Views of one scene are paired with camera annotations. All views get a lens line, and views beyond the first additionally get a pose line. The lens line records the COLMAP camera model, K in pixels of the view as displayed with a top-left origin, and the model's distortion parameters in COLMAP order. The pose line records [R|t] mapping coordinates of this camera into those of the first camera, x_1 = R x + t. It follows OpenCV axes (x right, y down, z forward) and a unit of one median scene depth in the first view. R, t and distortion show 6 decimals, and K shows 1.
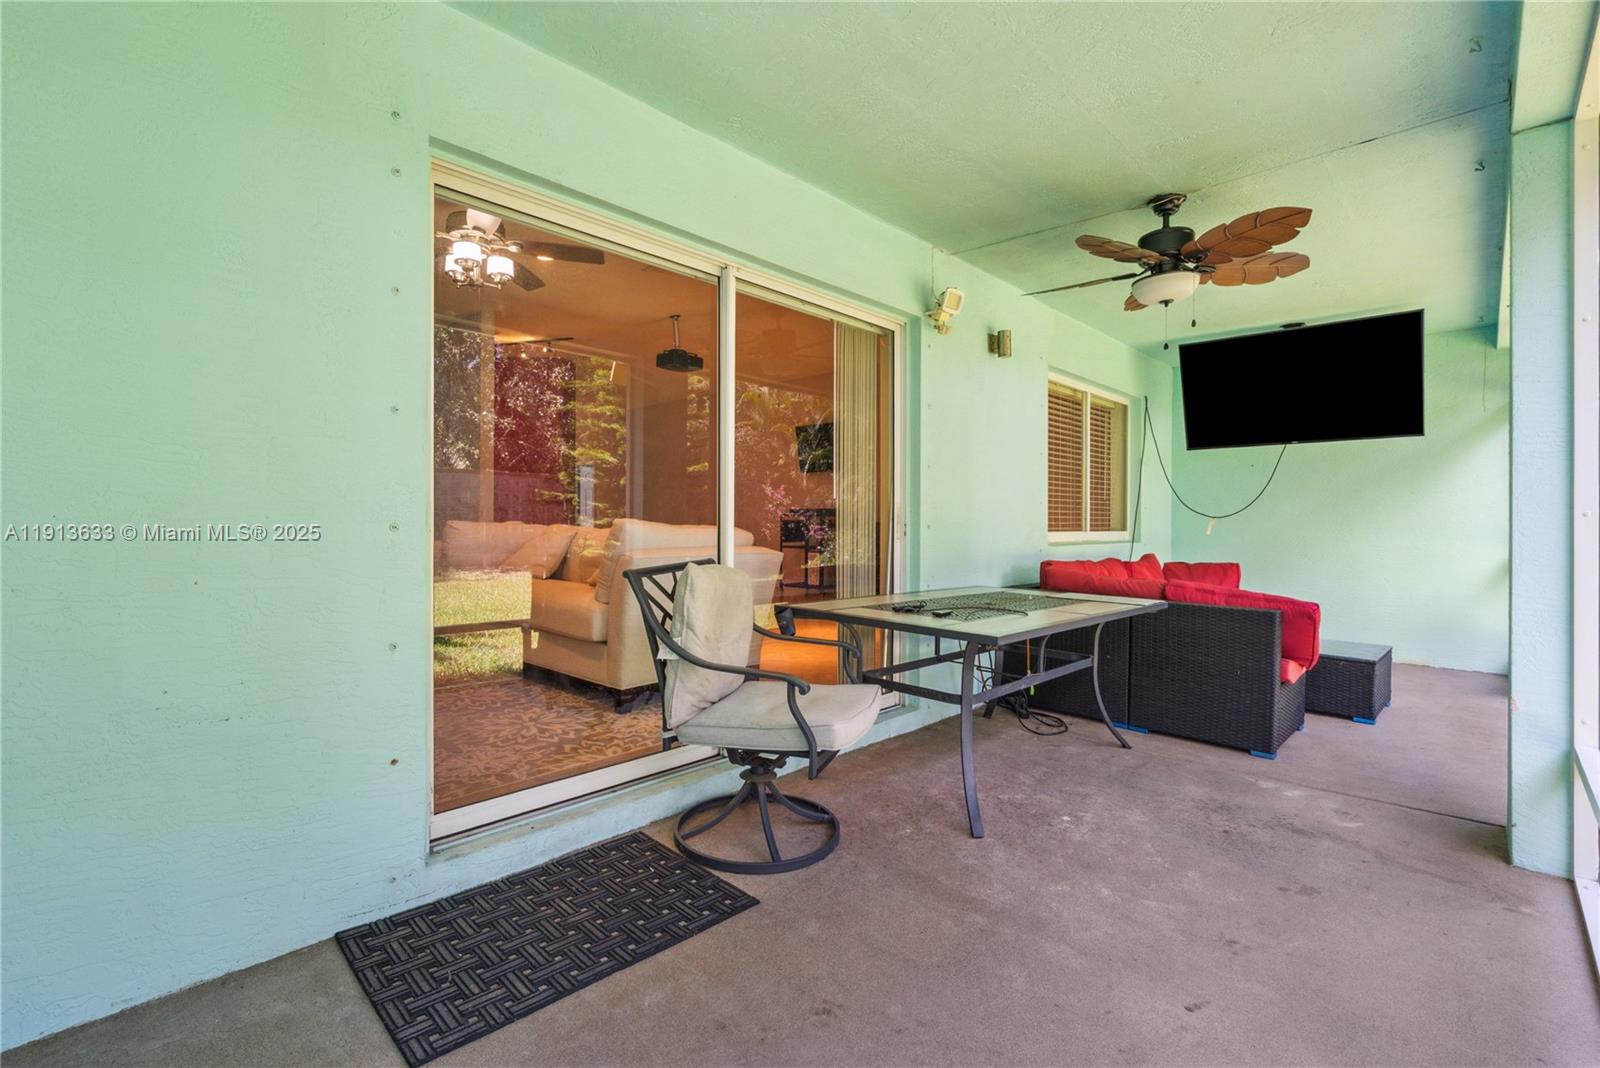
lens RADIAL K [[730.9, 0, 789.1], [0, 730.9, 527.7], [0, 0, 1]] dist [-0.003322, 0.000618]
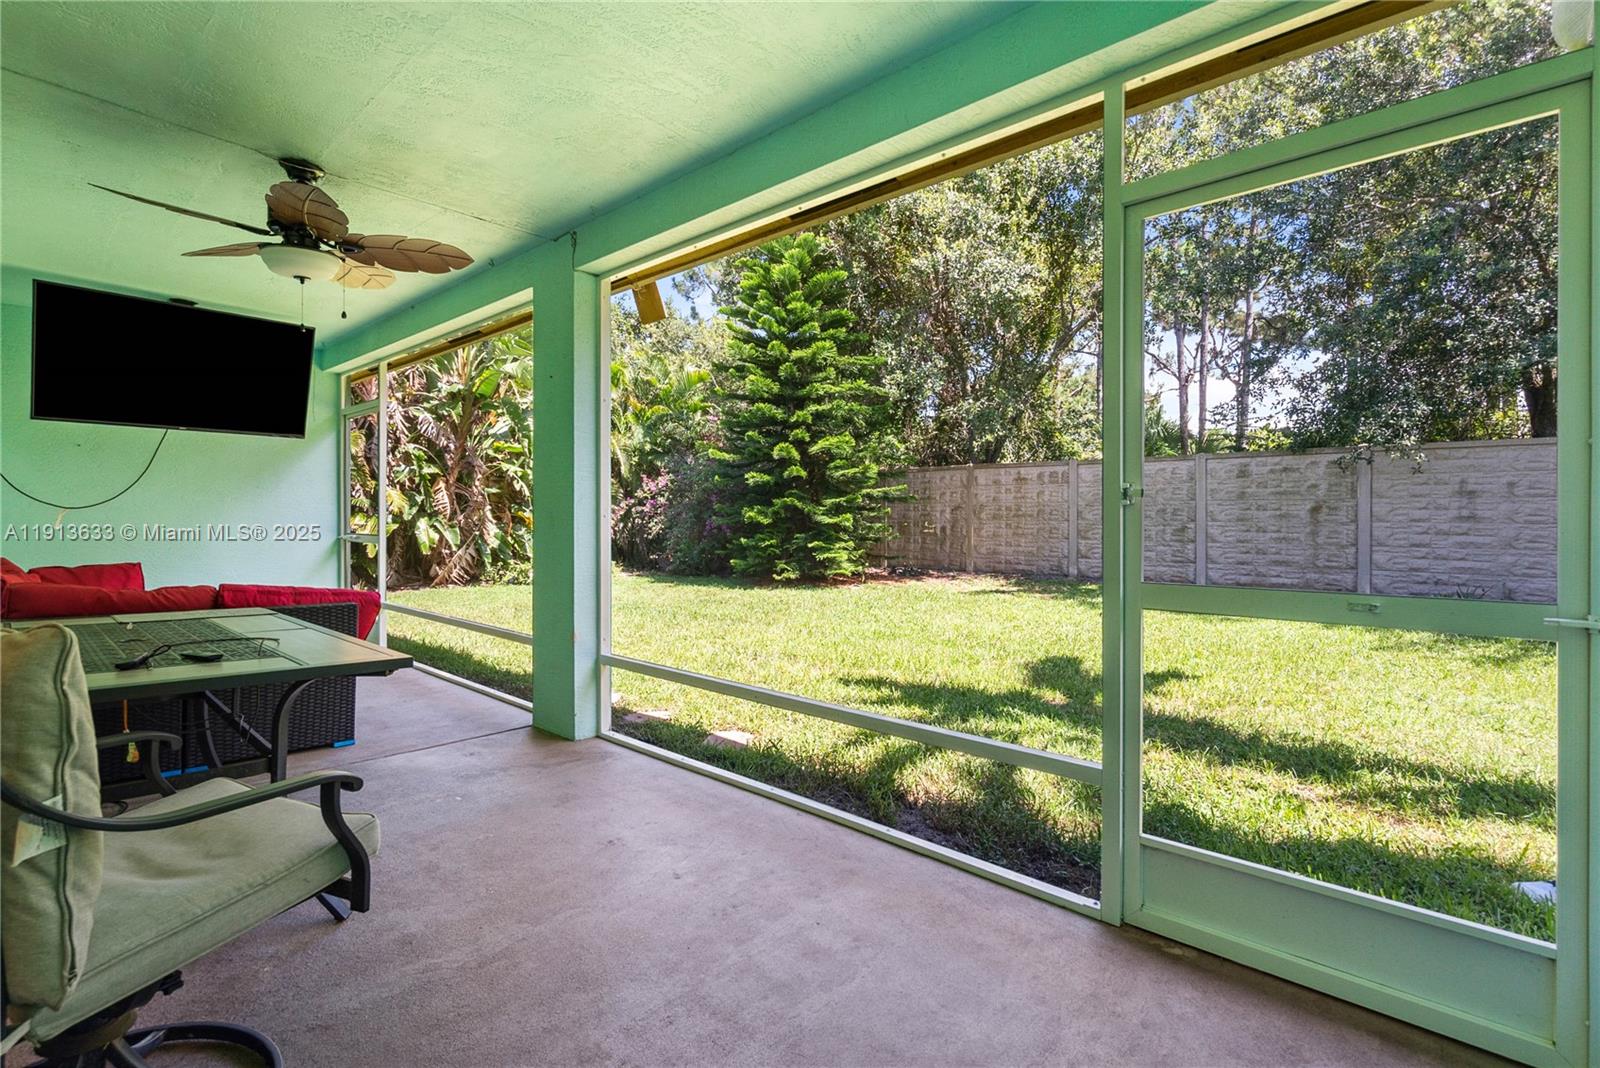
lens RADIAL K [[730.9, 0, 792.1], [0, 730.9, 536.4], [0, 0, 1]] dist [-0.003322, 0.000618]
pose [[-0.008453, -0.025973, 0.999627, -0.362853], [-0.004365, 0.999654, 0.025937, -0.011914], [-0.999955, -0.004144, -0.008563, 0.350059]]
